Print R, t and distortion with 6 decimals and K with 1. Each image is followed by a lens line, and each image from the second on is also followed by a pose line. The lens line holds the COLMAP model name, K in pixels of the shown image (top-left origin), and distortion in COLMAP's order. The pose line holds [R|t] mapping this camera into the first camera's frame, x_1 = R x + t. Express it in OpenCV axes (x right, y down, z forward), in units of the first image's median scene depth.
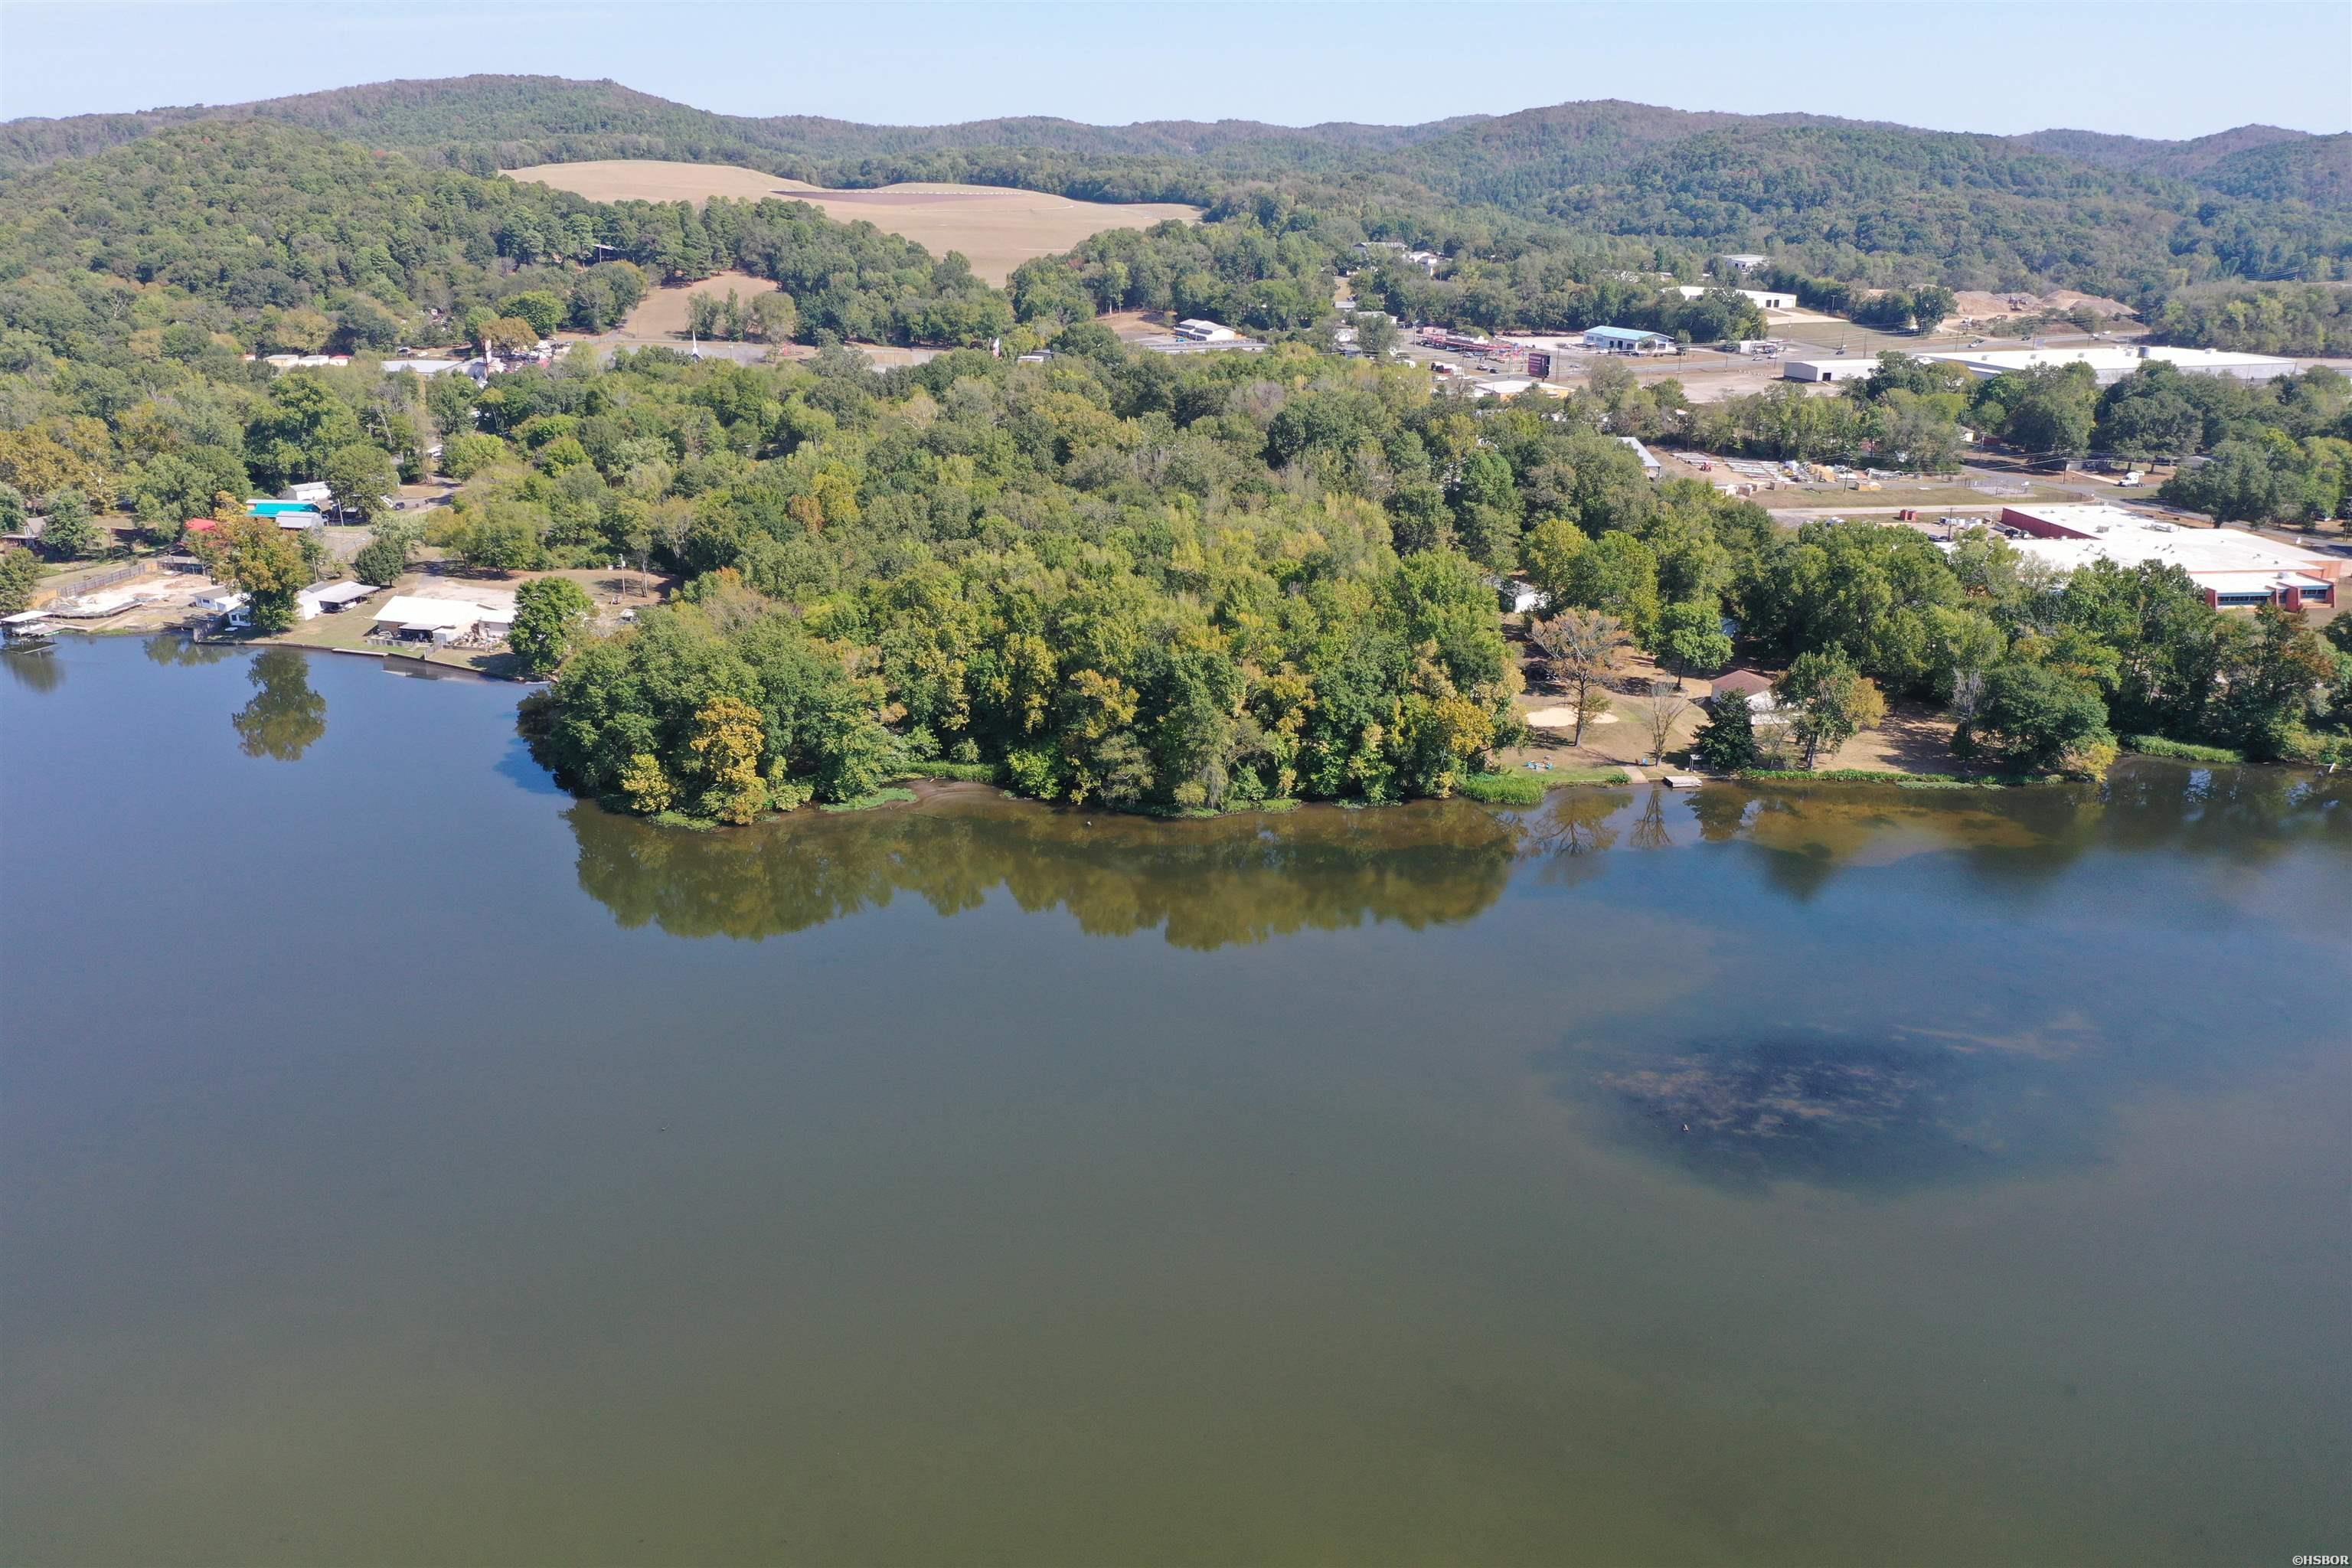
lens RADIAL K [[1829.6, 0, 1174.3], [0, 1829.6, 779.6], [0, 0, 1]] dist [-0.003859, 0.000595]
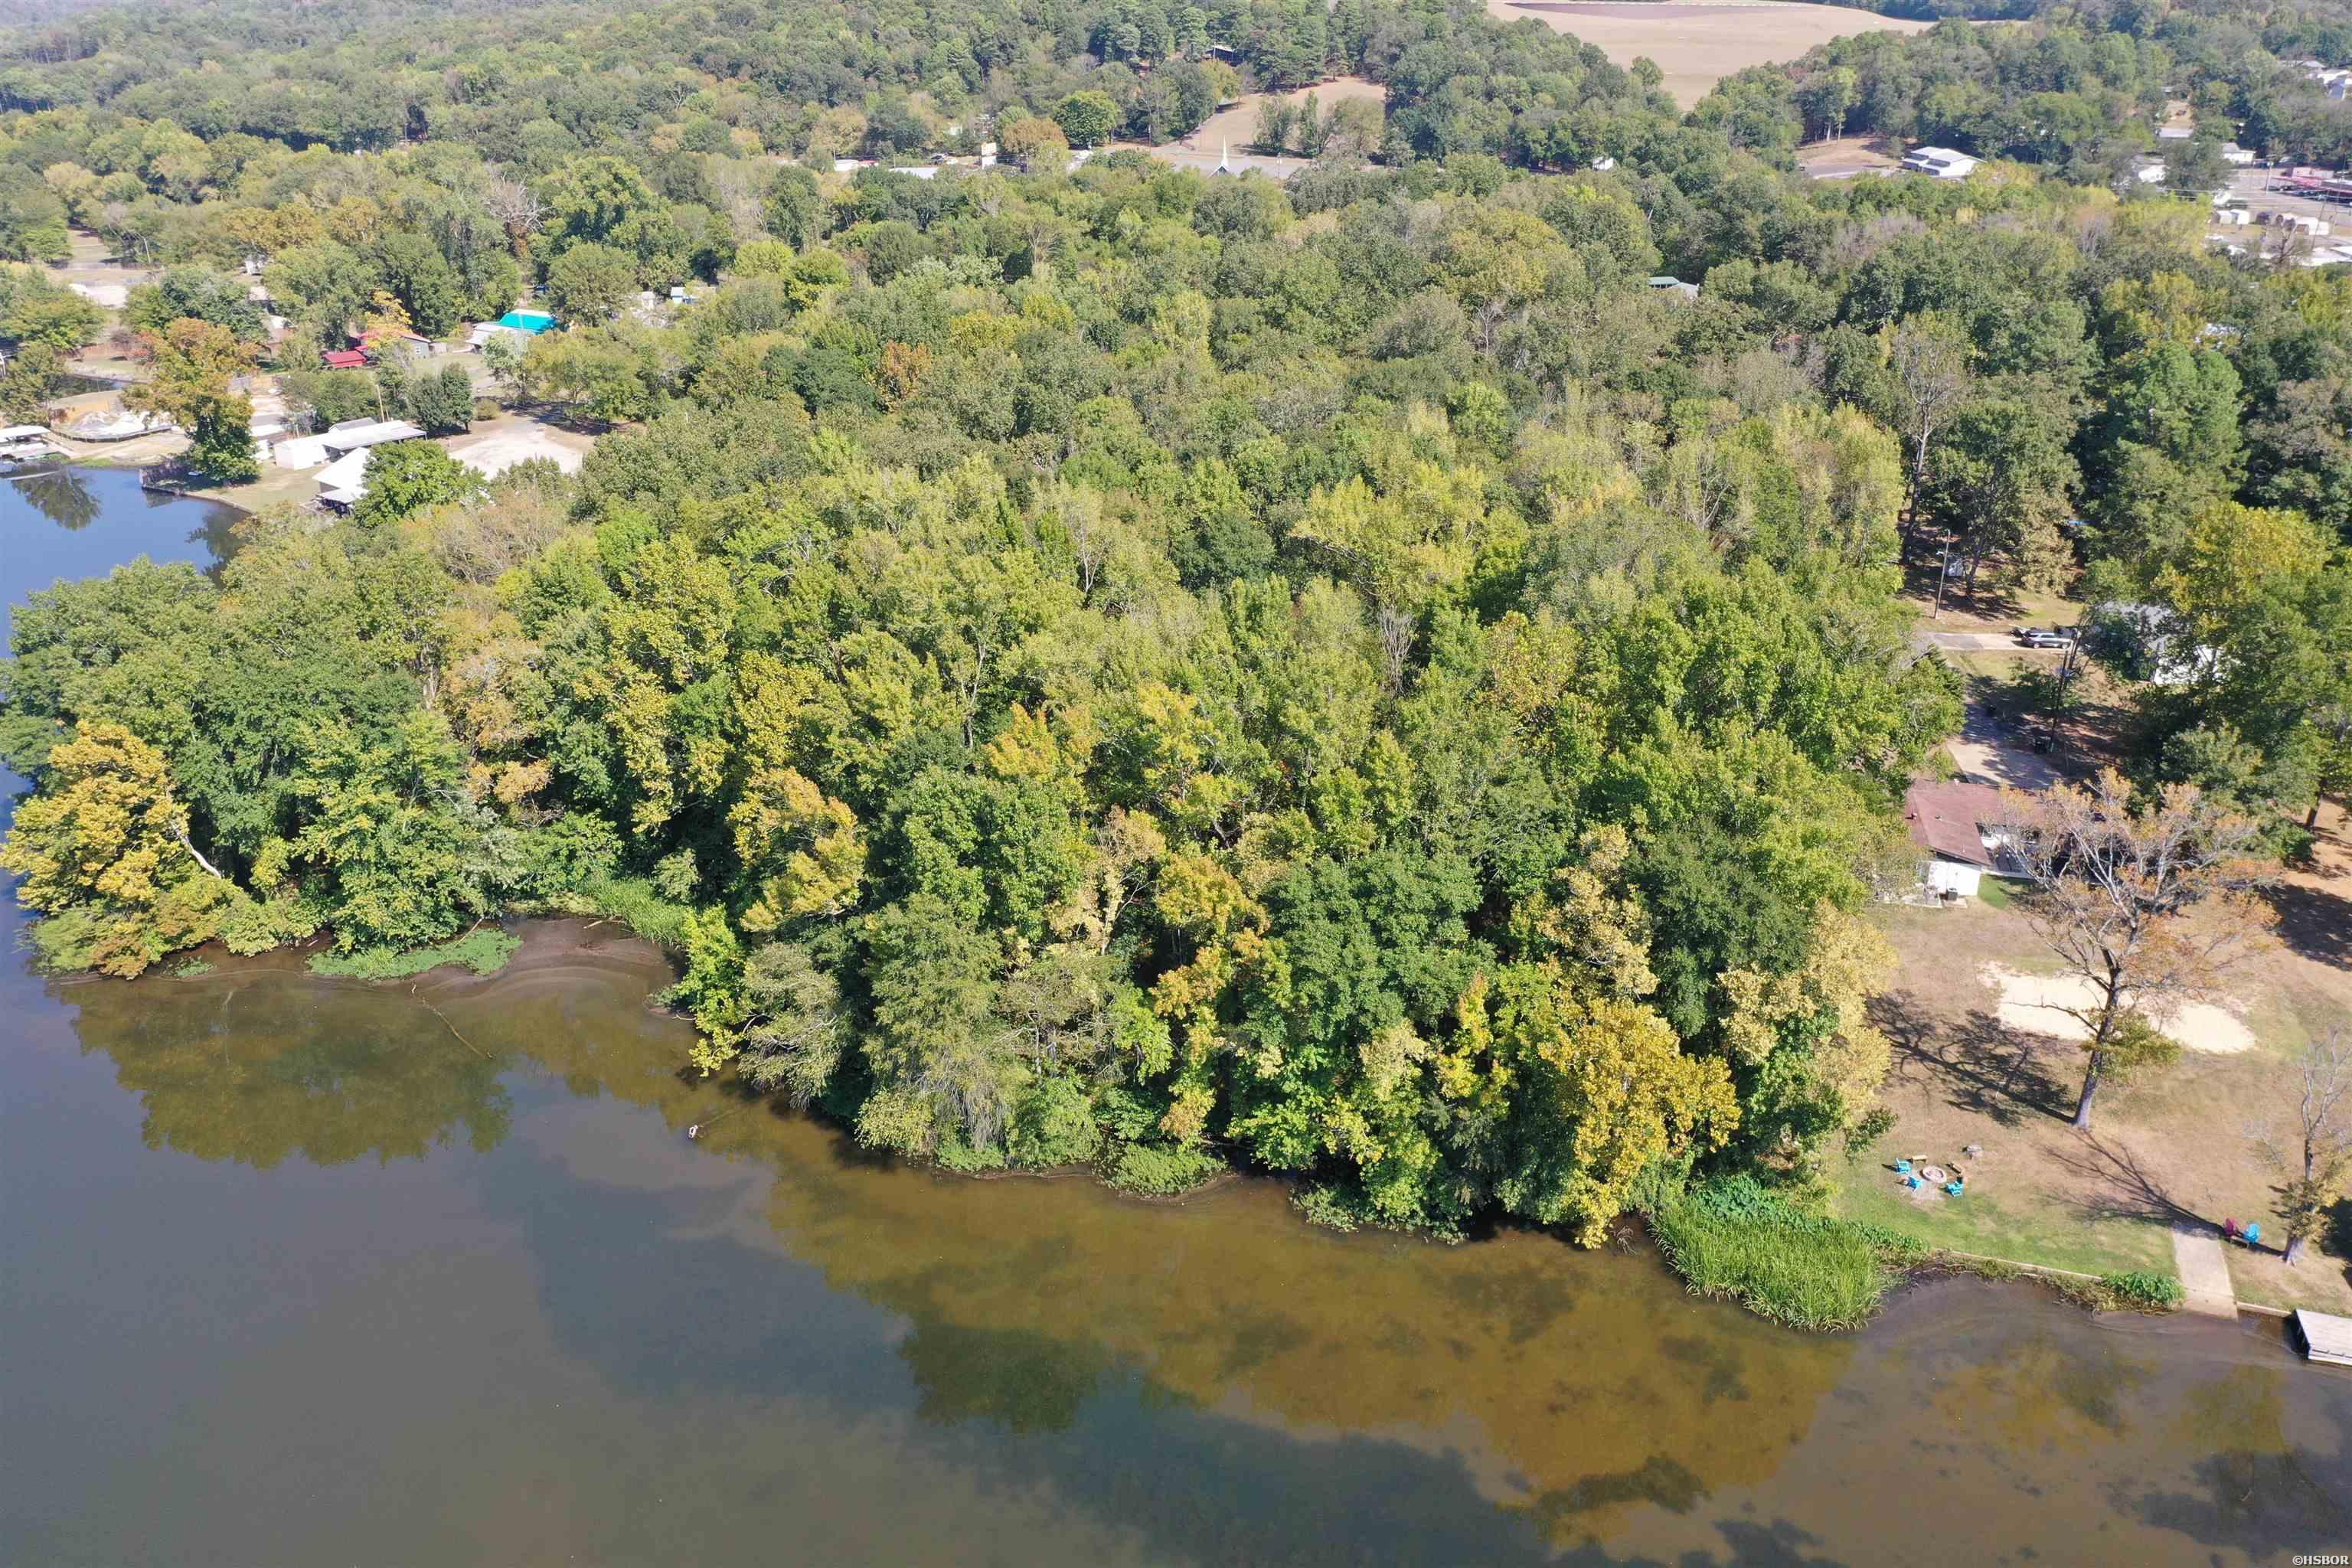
lens RADIAL K [[1829.6, 0, 1174.3], [0, 1829.6, 779.6], [0, 0, 1]] dist [-0.003859, 0.000595]
pose [[0.903557, 0.158994, -0.397876, 0.136673], [-0.130181, 0.986575, 0.098608, -0.073397], [0.408212, -0.037302, 0.912125, 0.417416]]
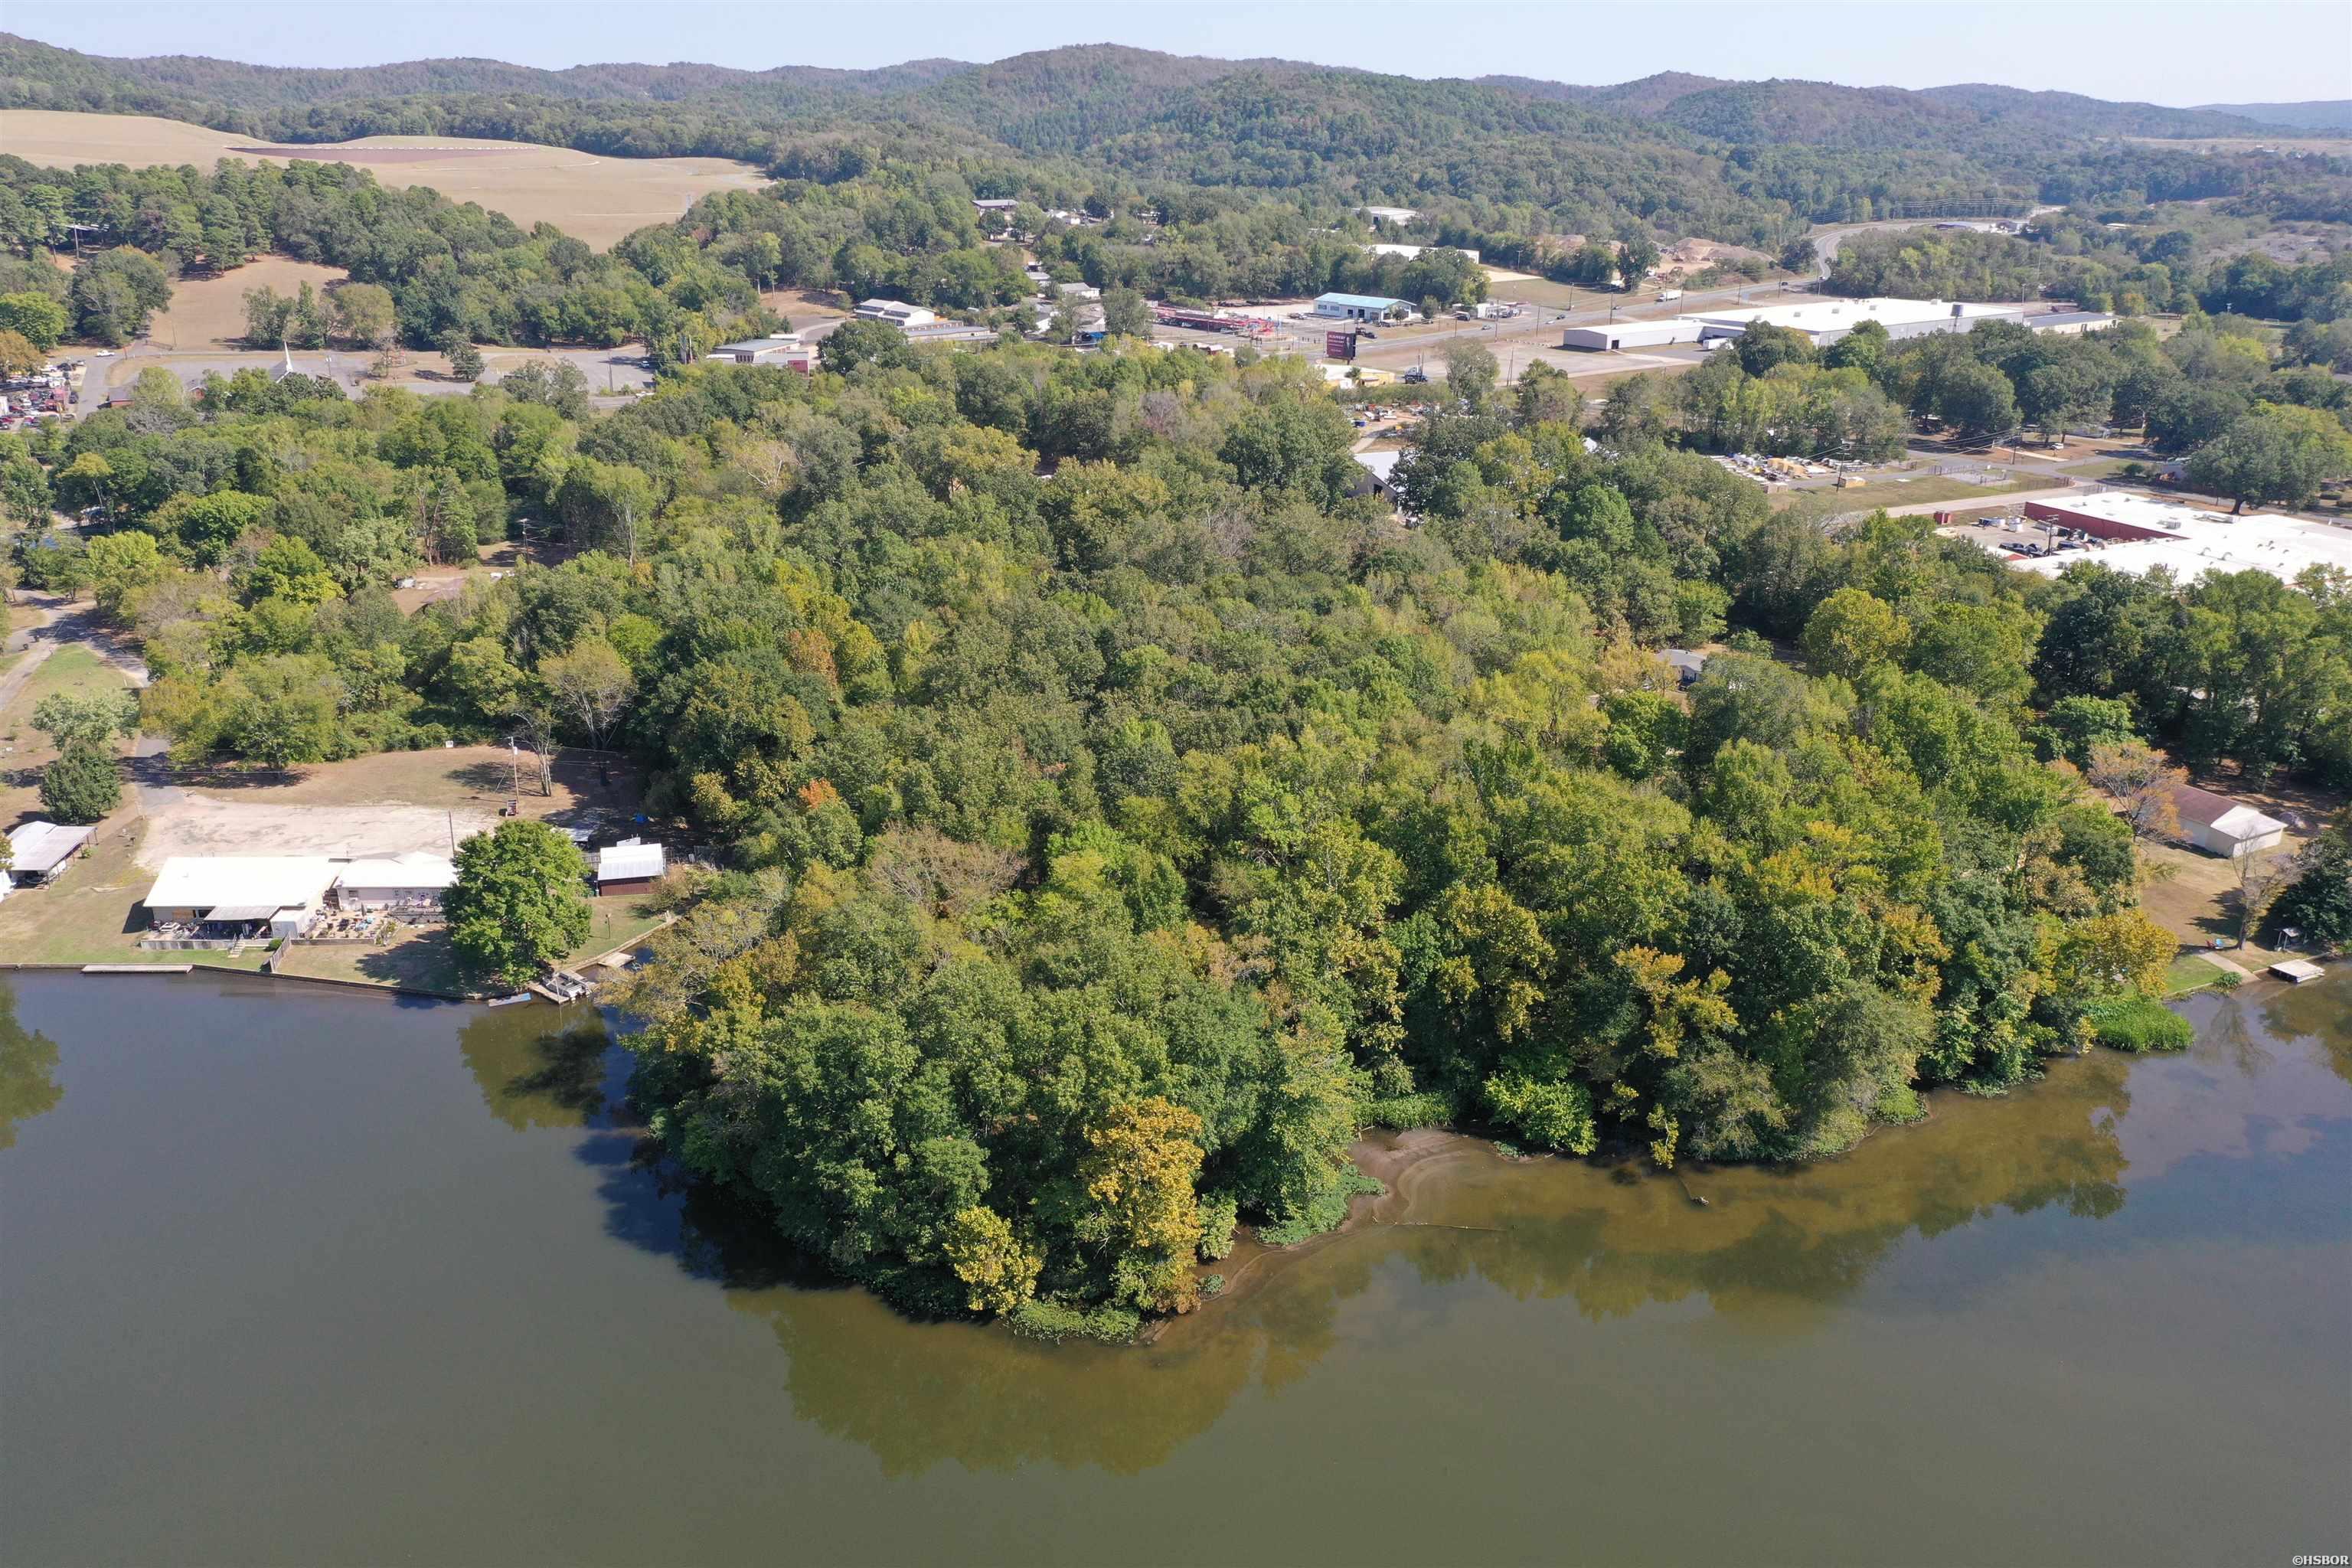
lens RADIAL K [[1833.3, 0, 1169.3], [0, 1833.3, 785.8], [0, 0, 1]] dist [-0.000842, -0.002330]
pose [[0.955386, -0.104525, 0.276248, -0.239943], [0.096528, 0.994426, 0.042427, -0.102025], [-0.279143, -0.013868, 0.960150, 0.289669]]
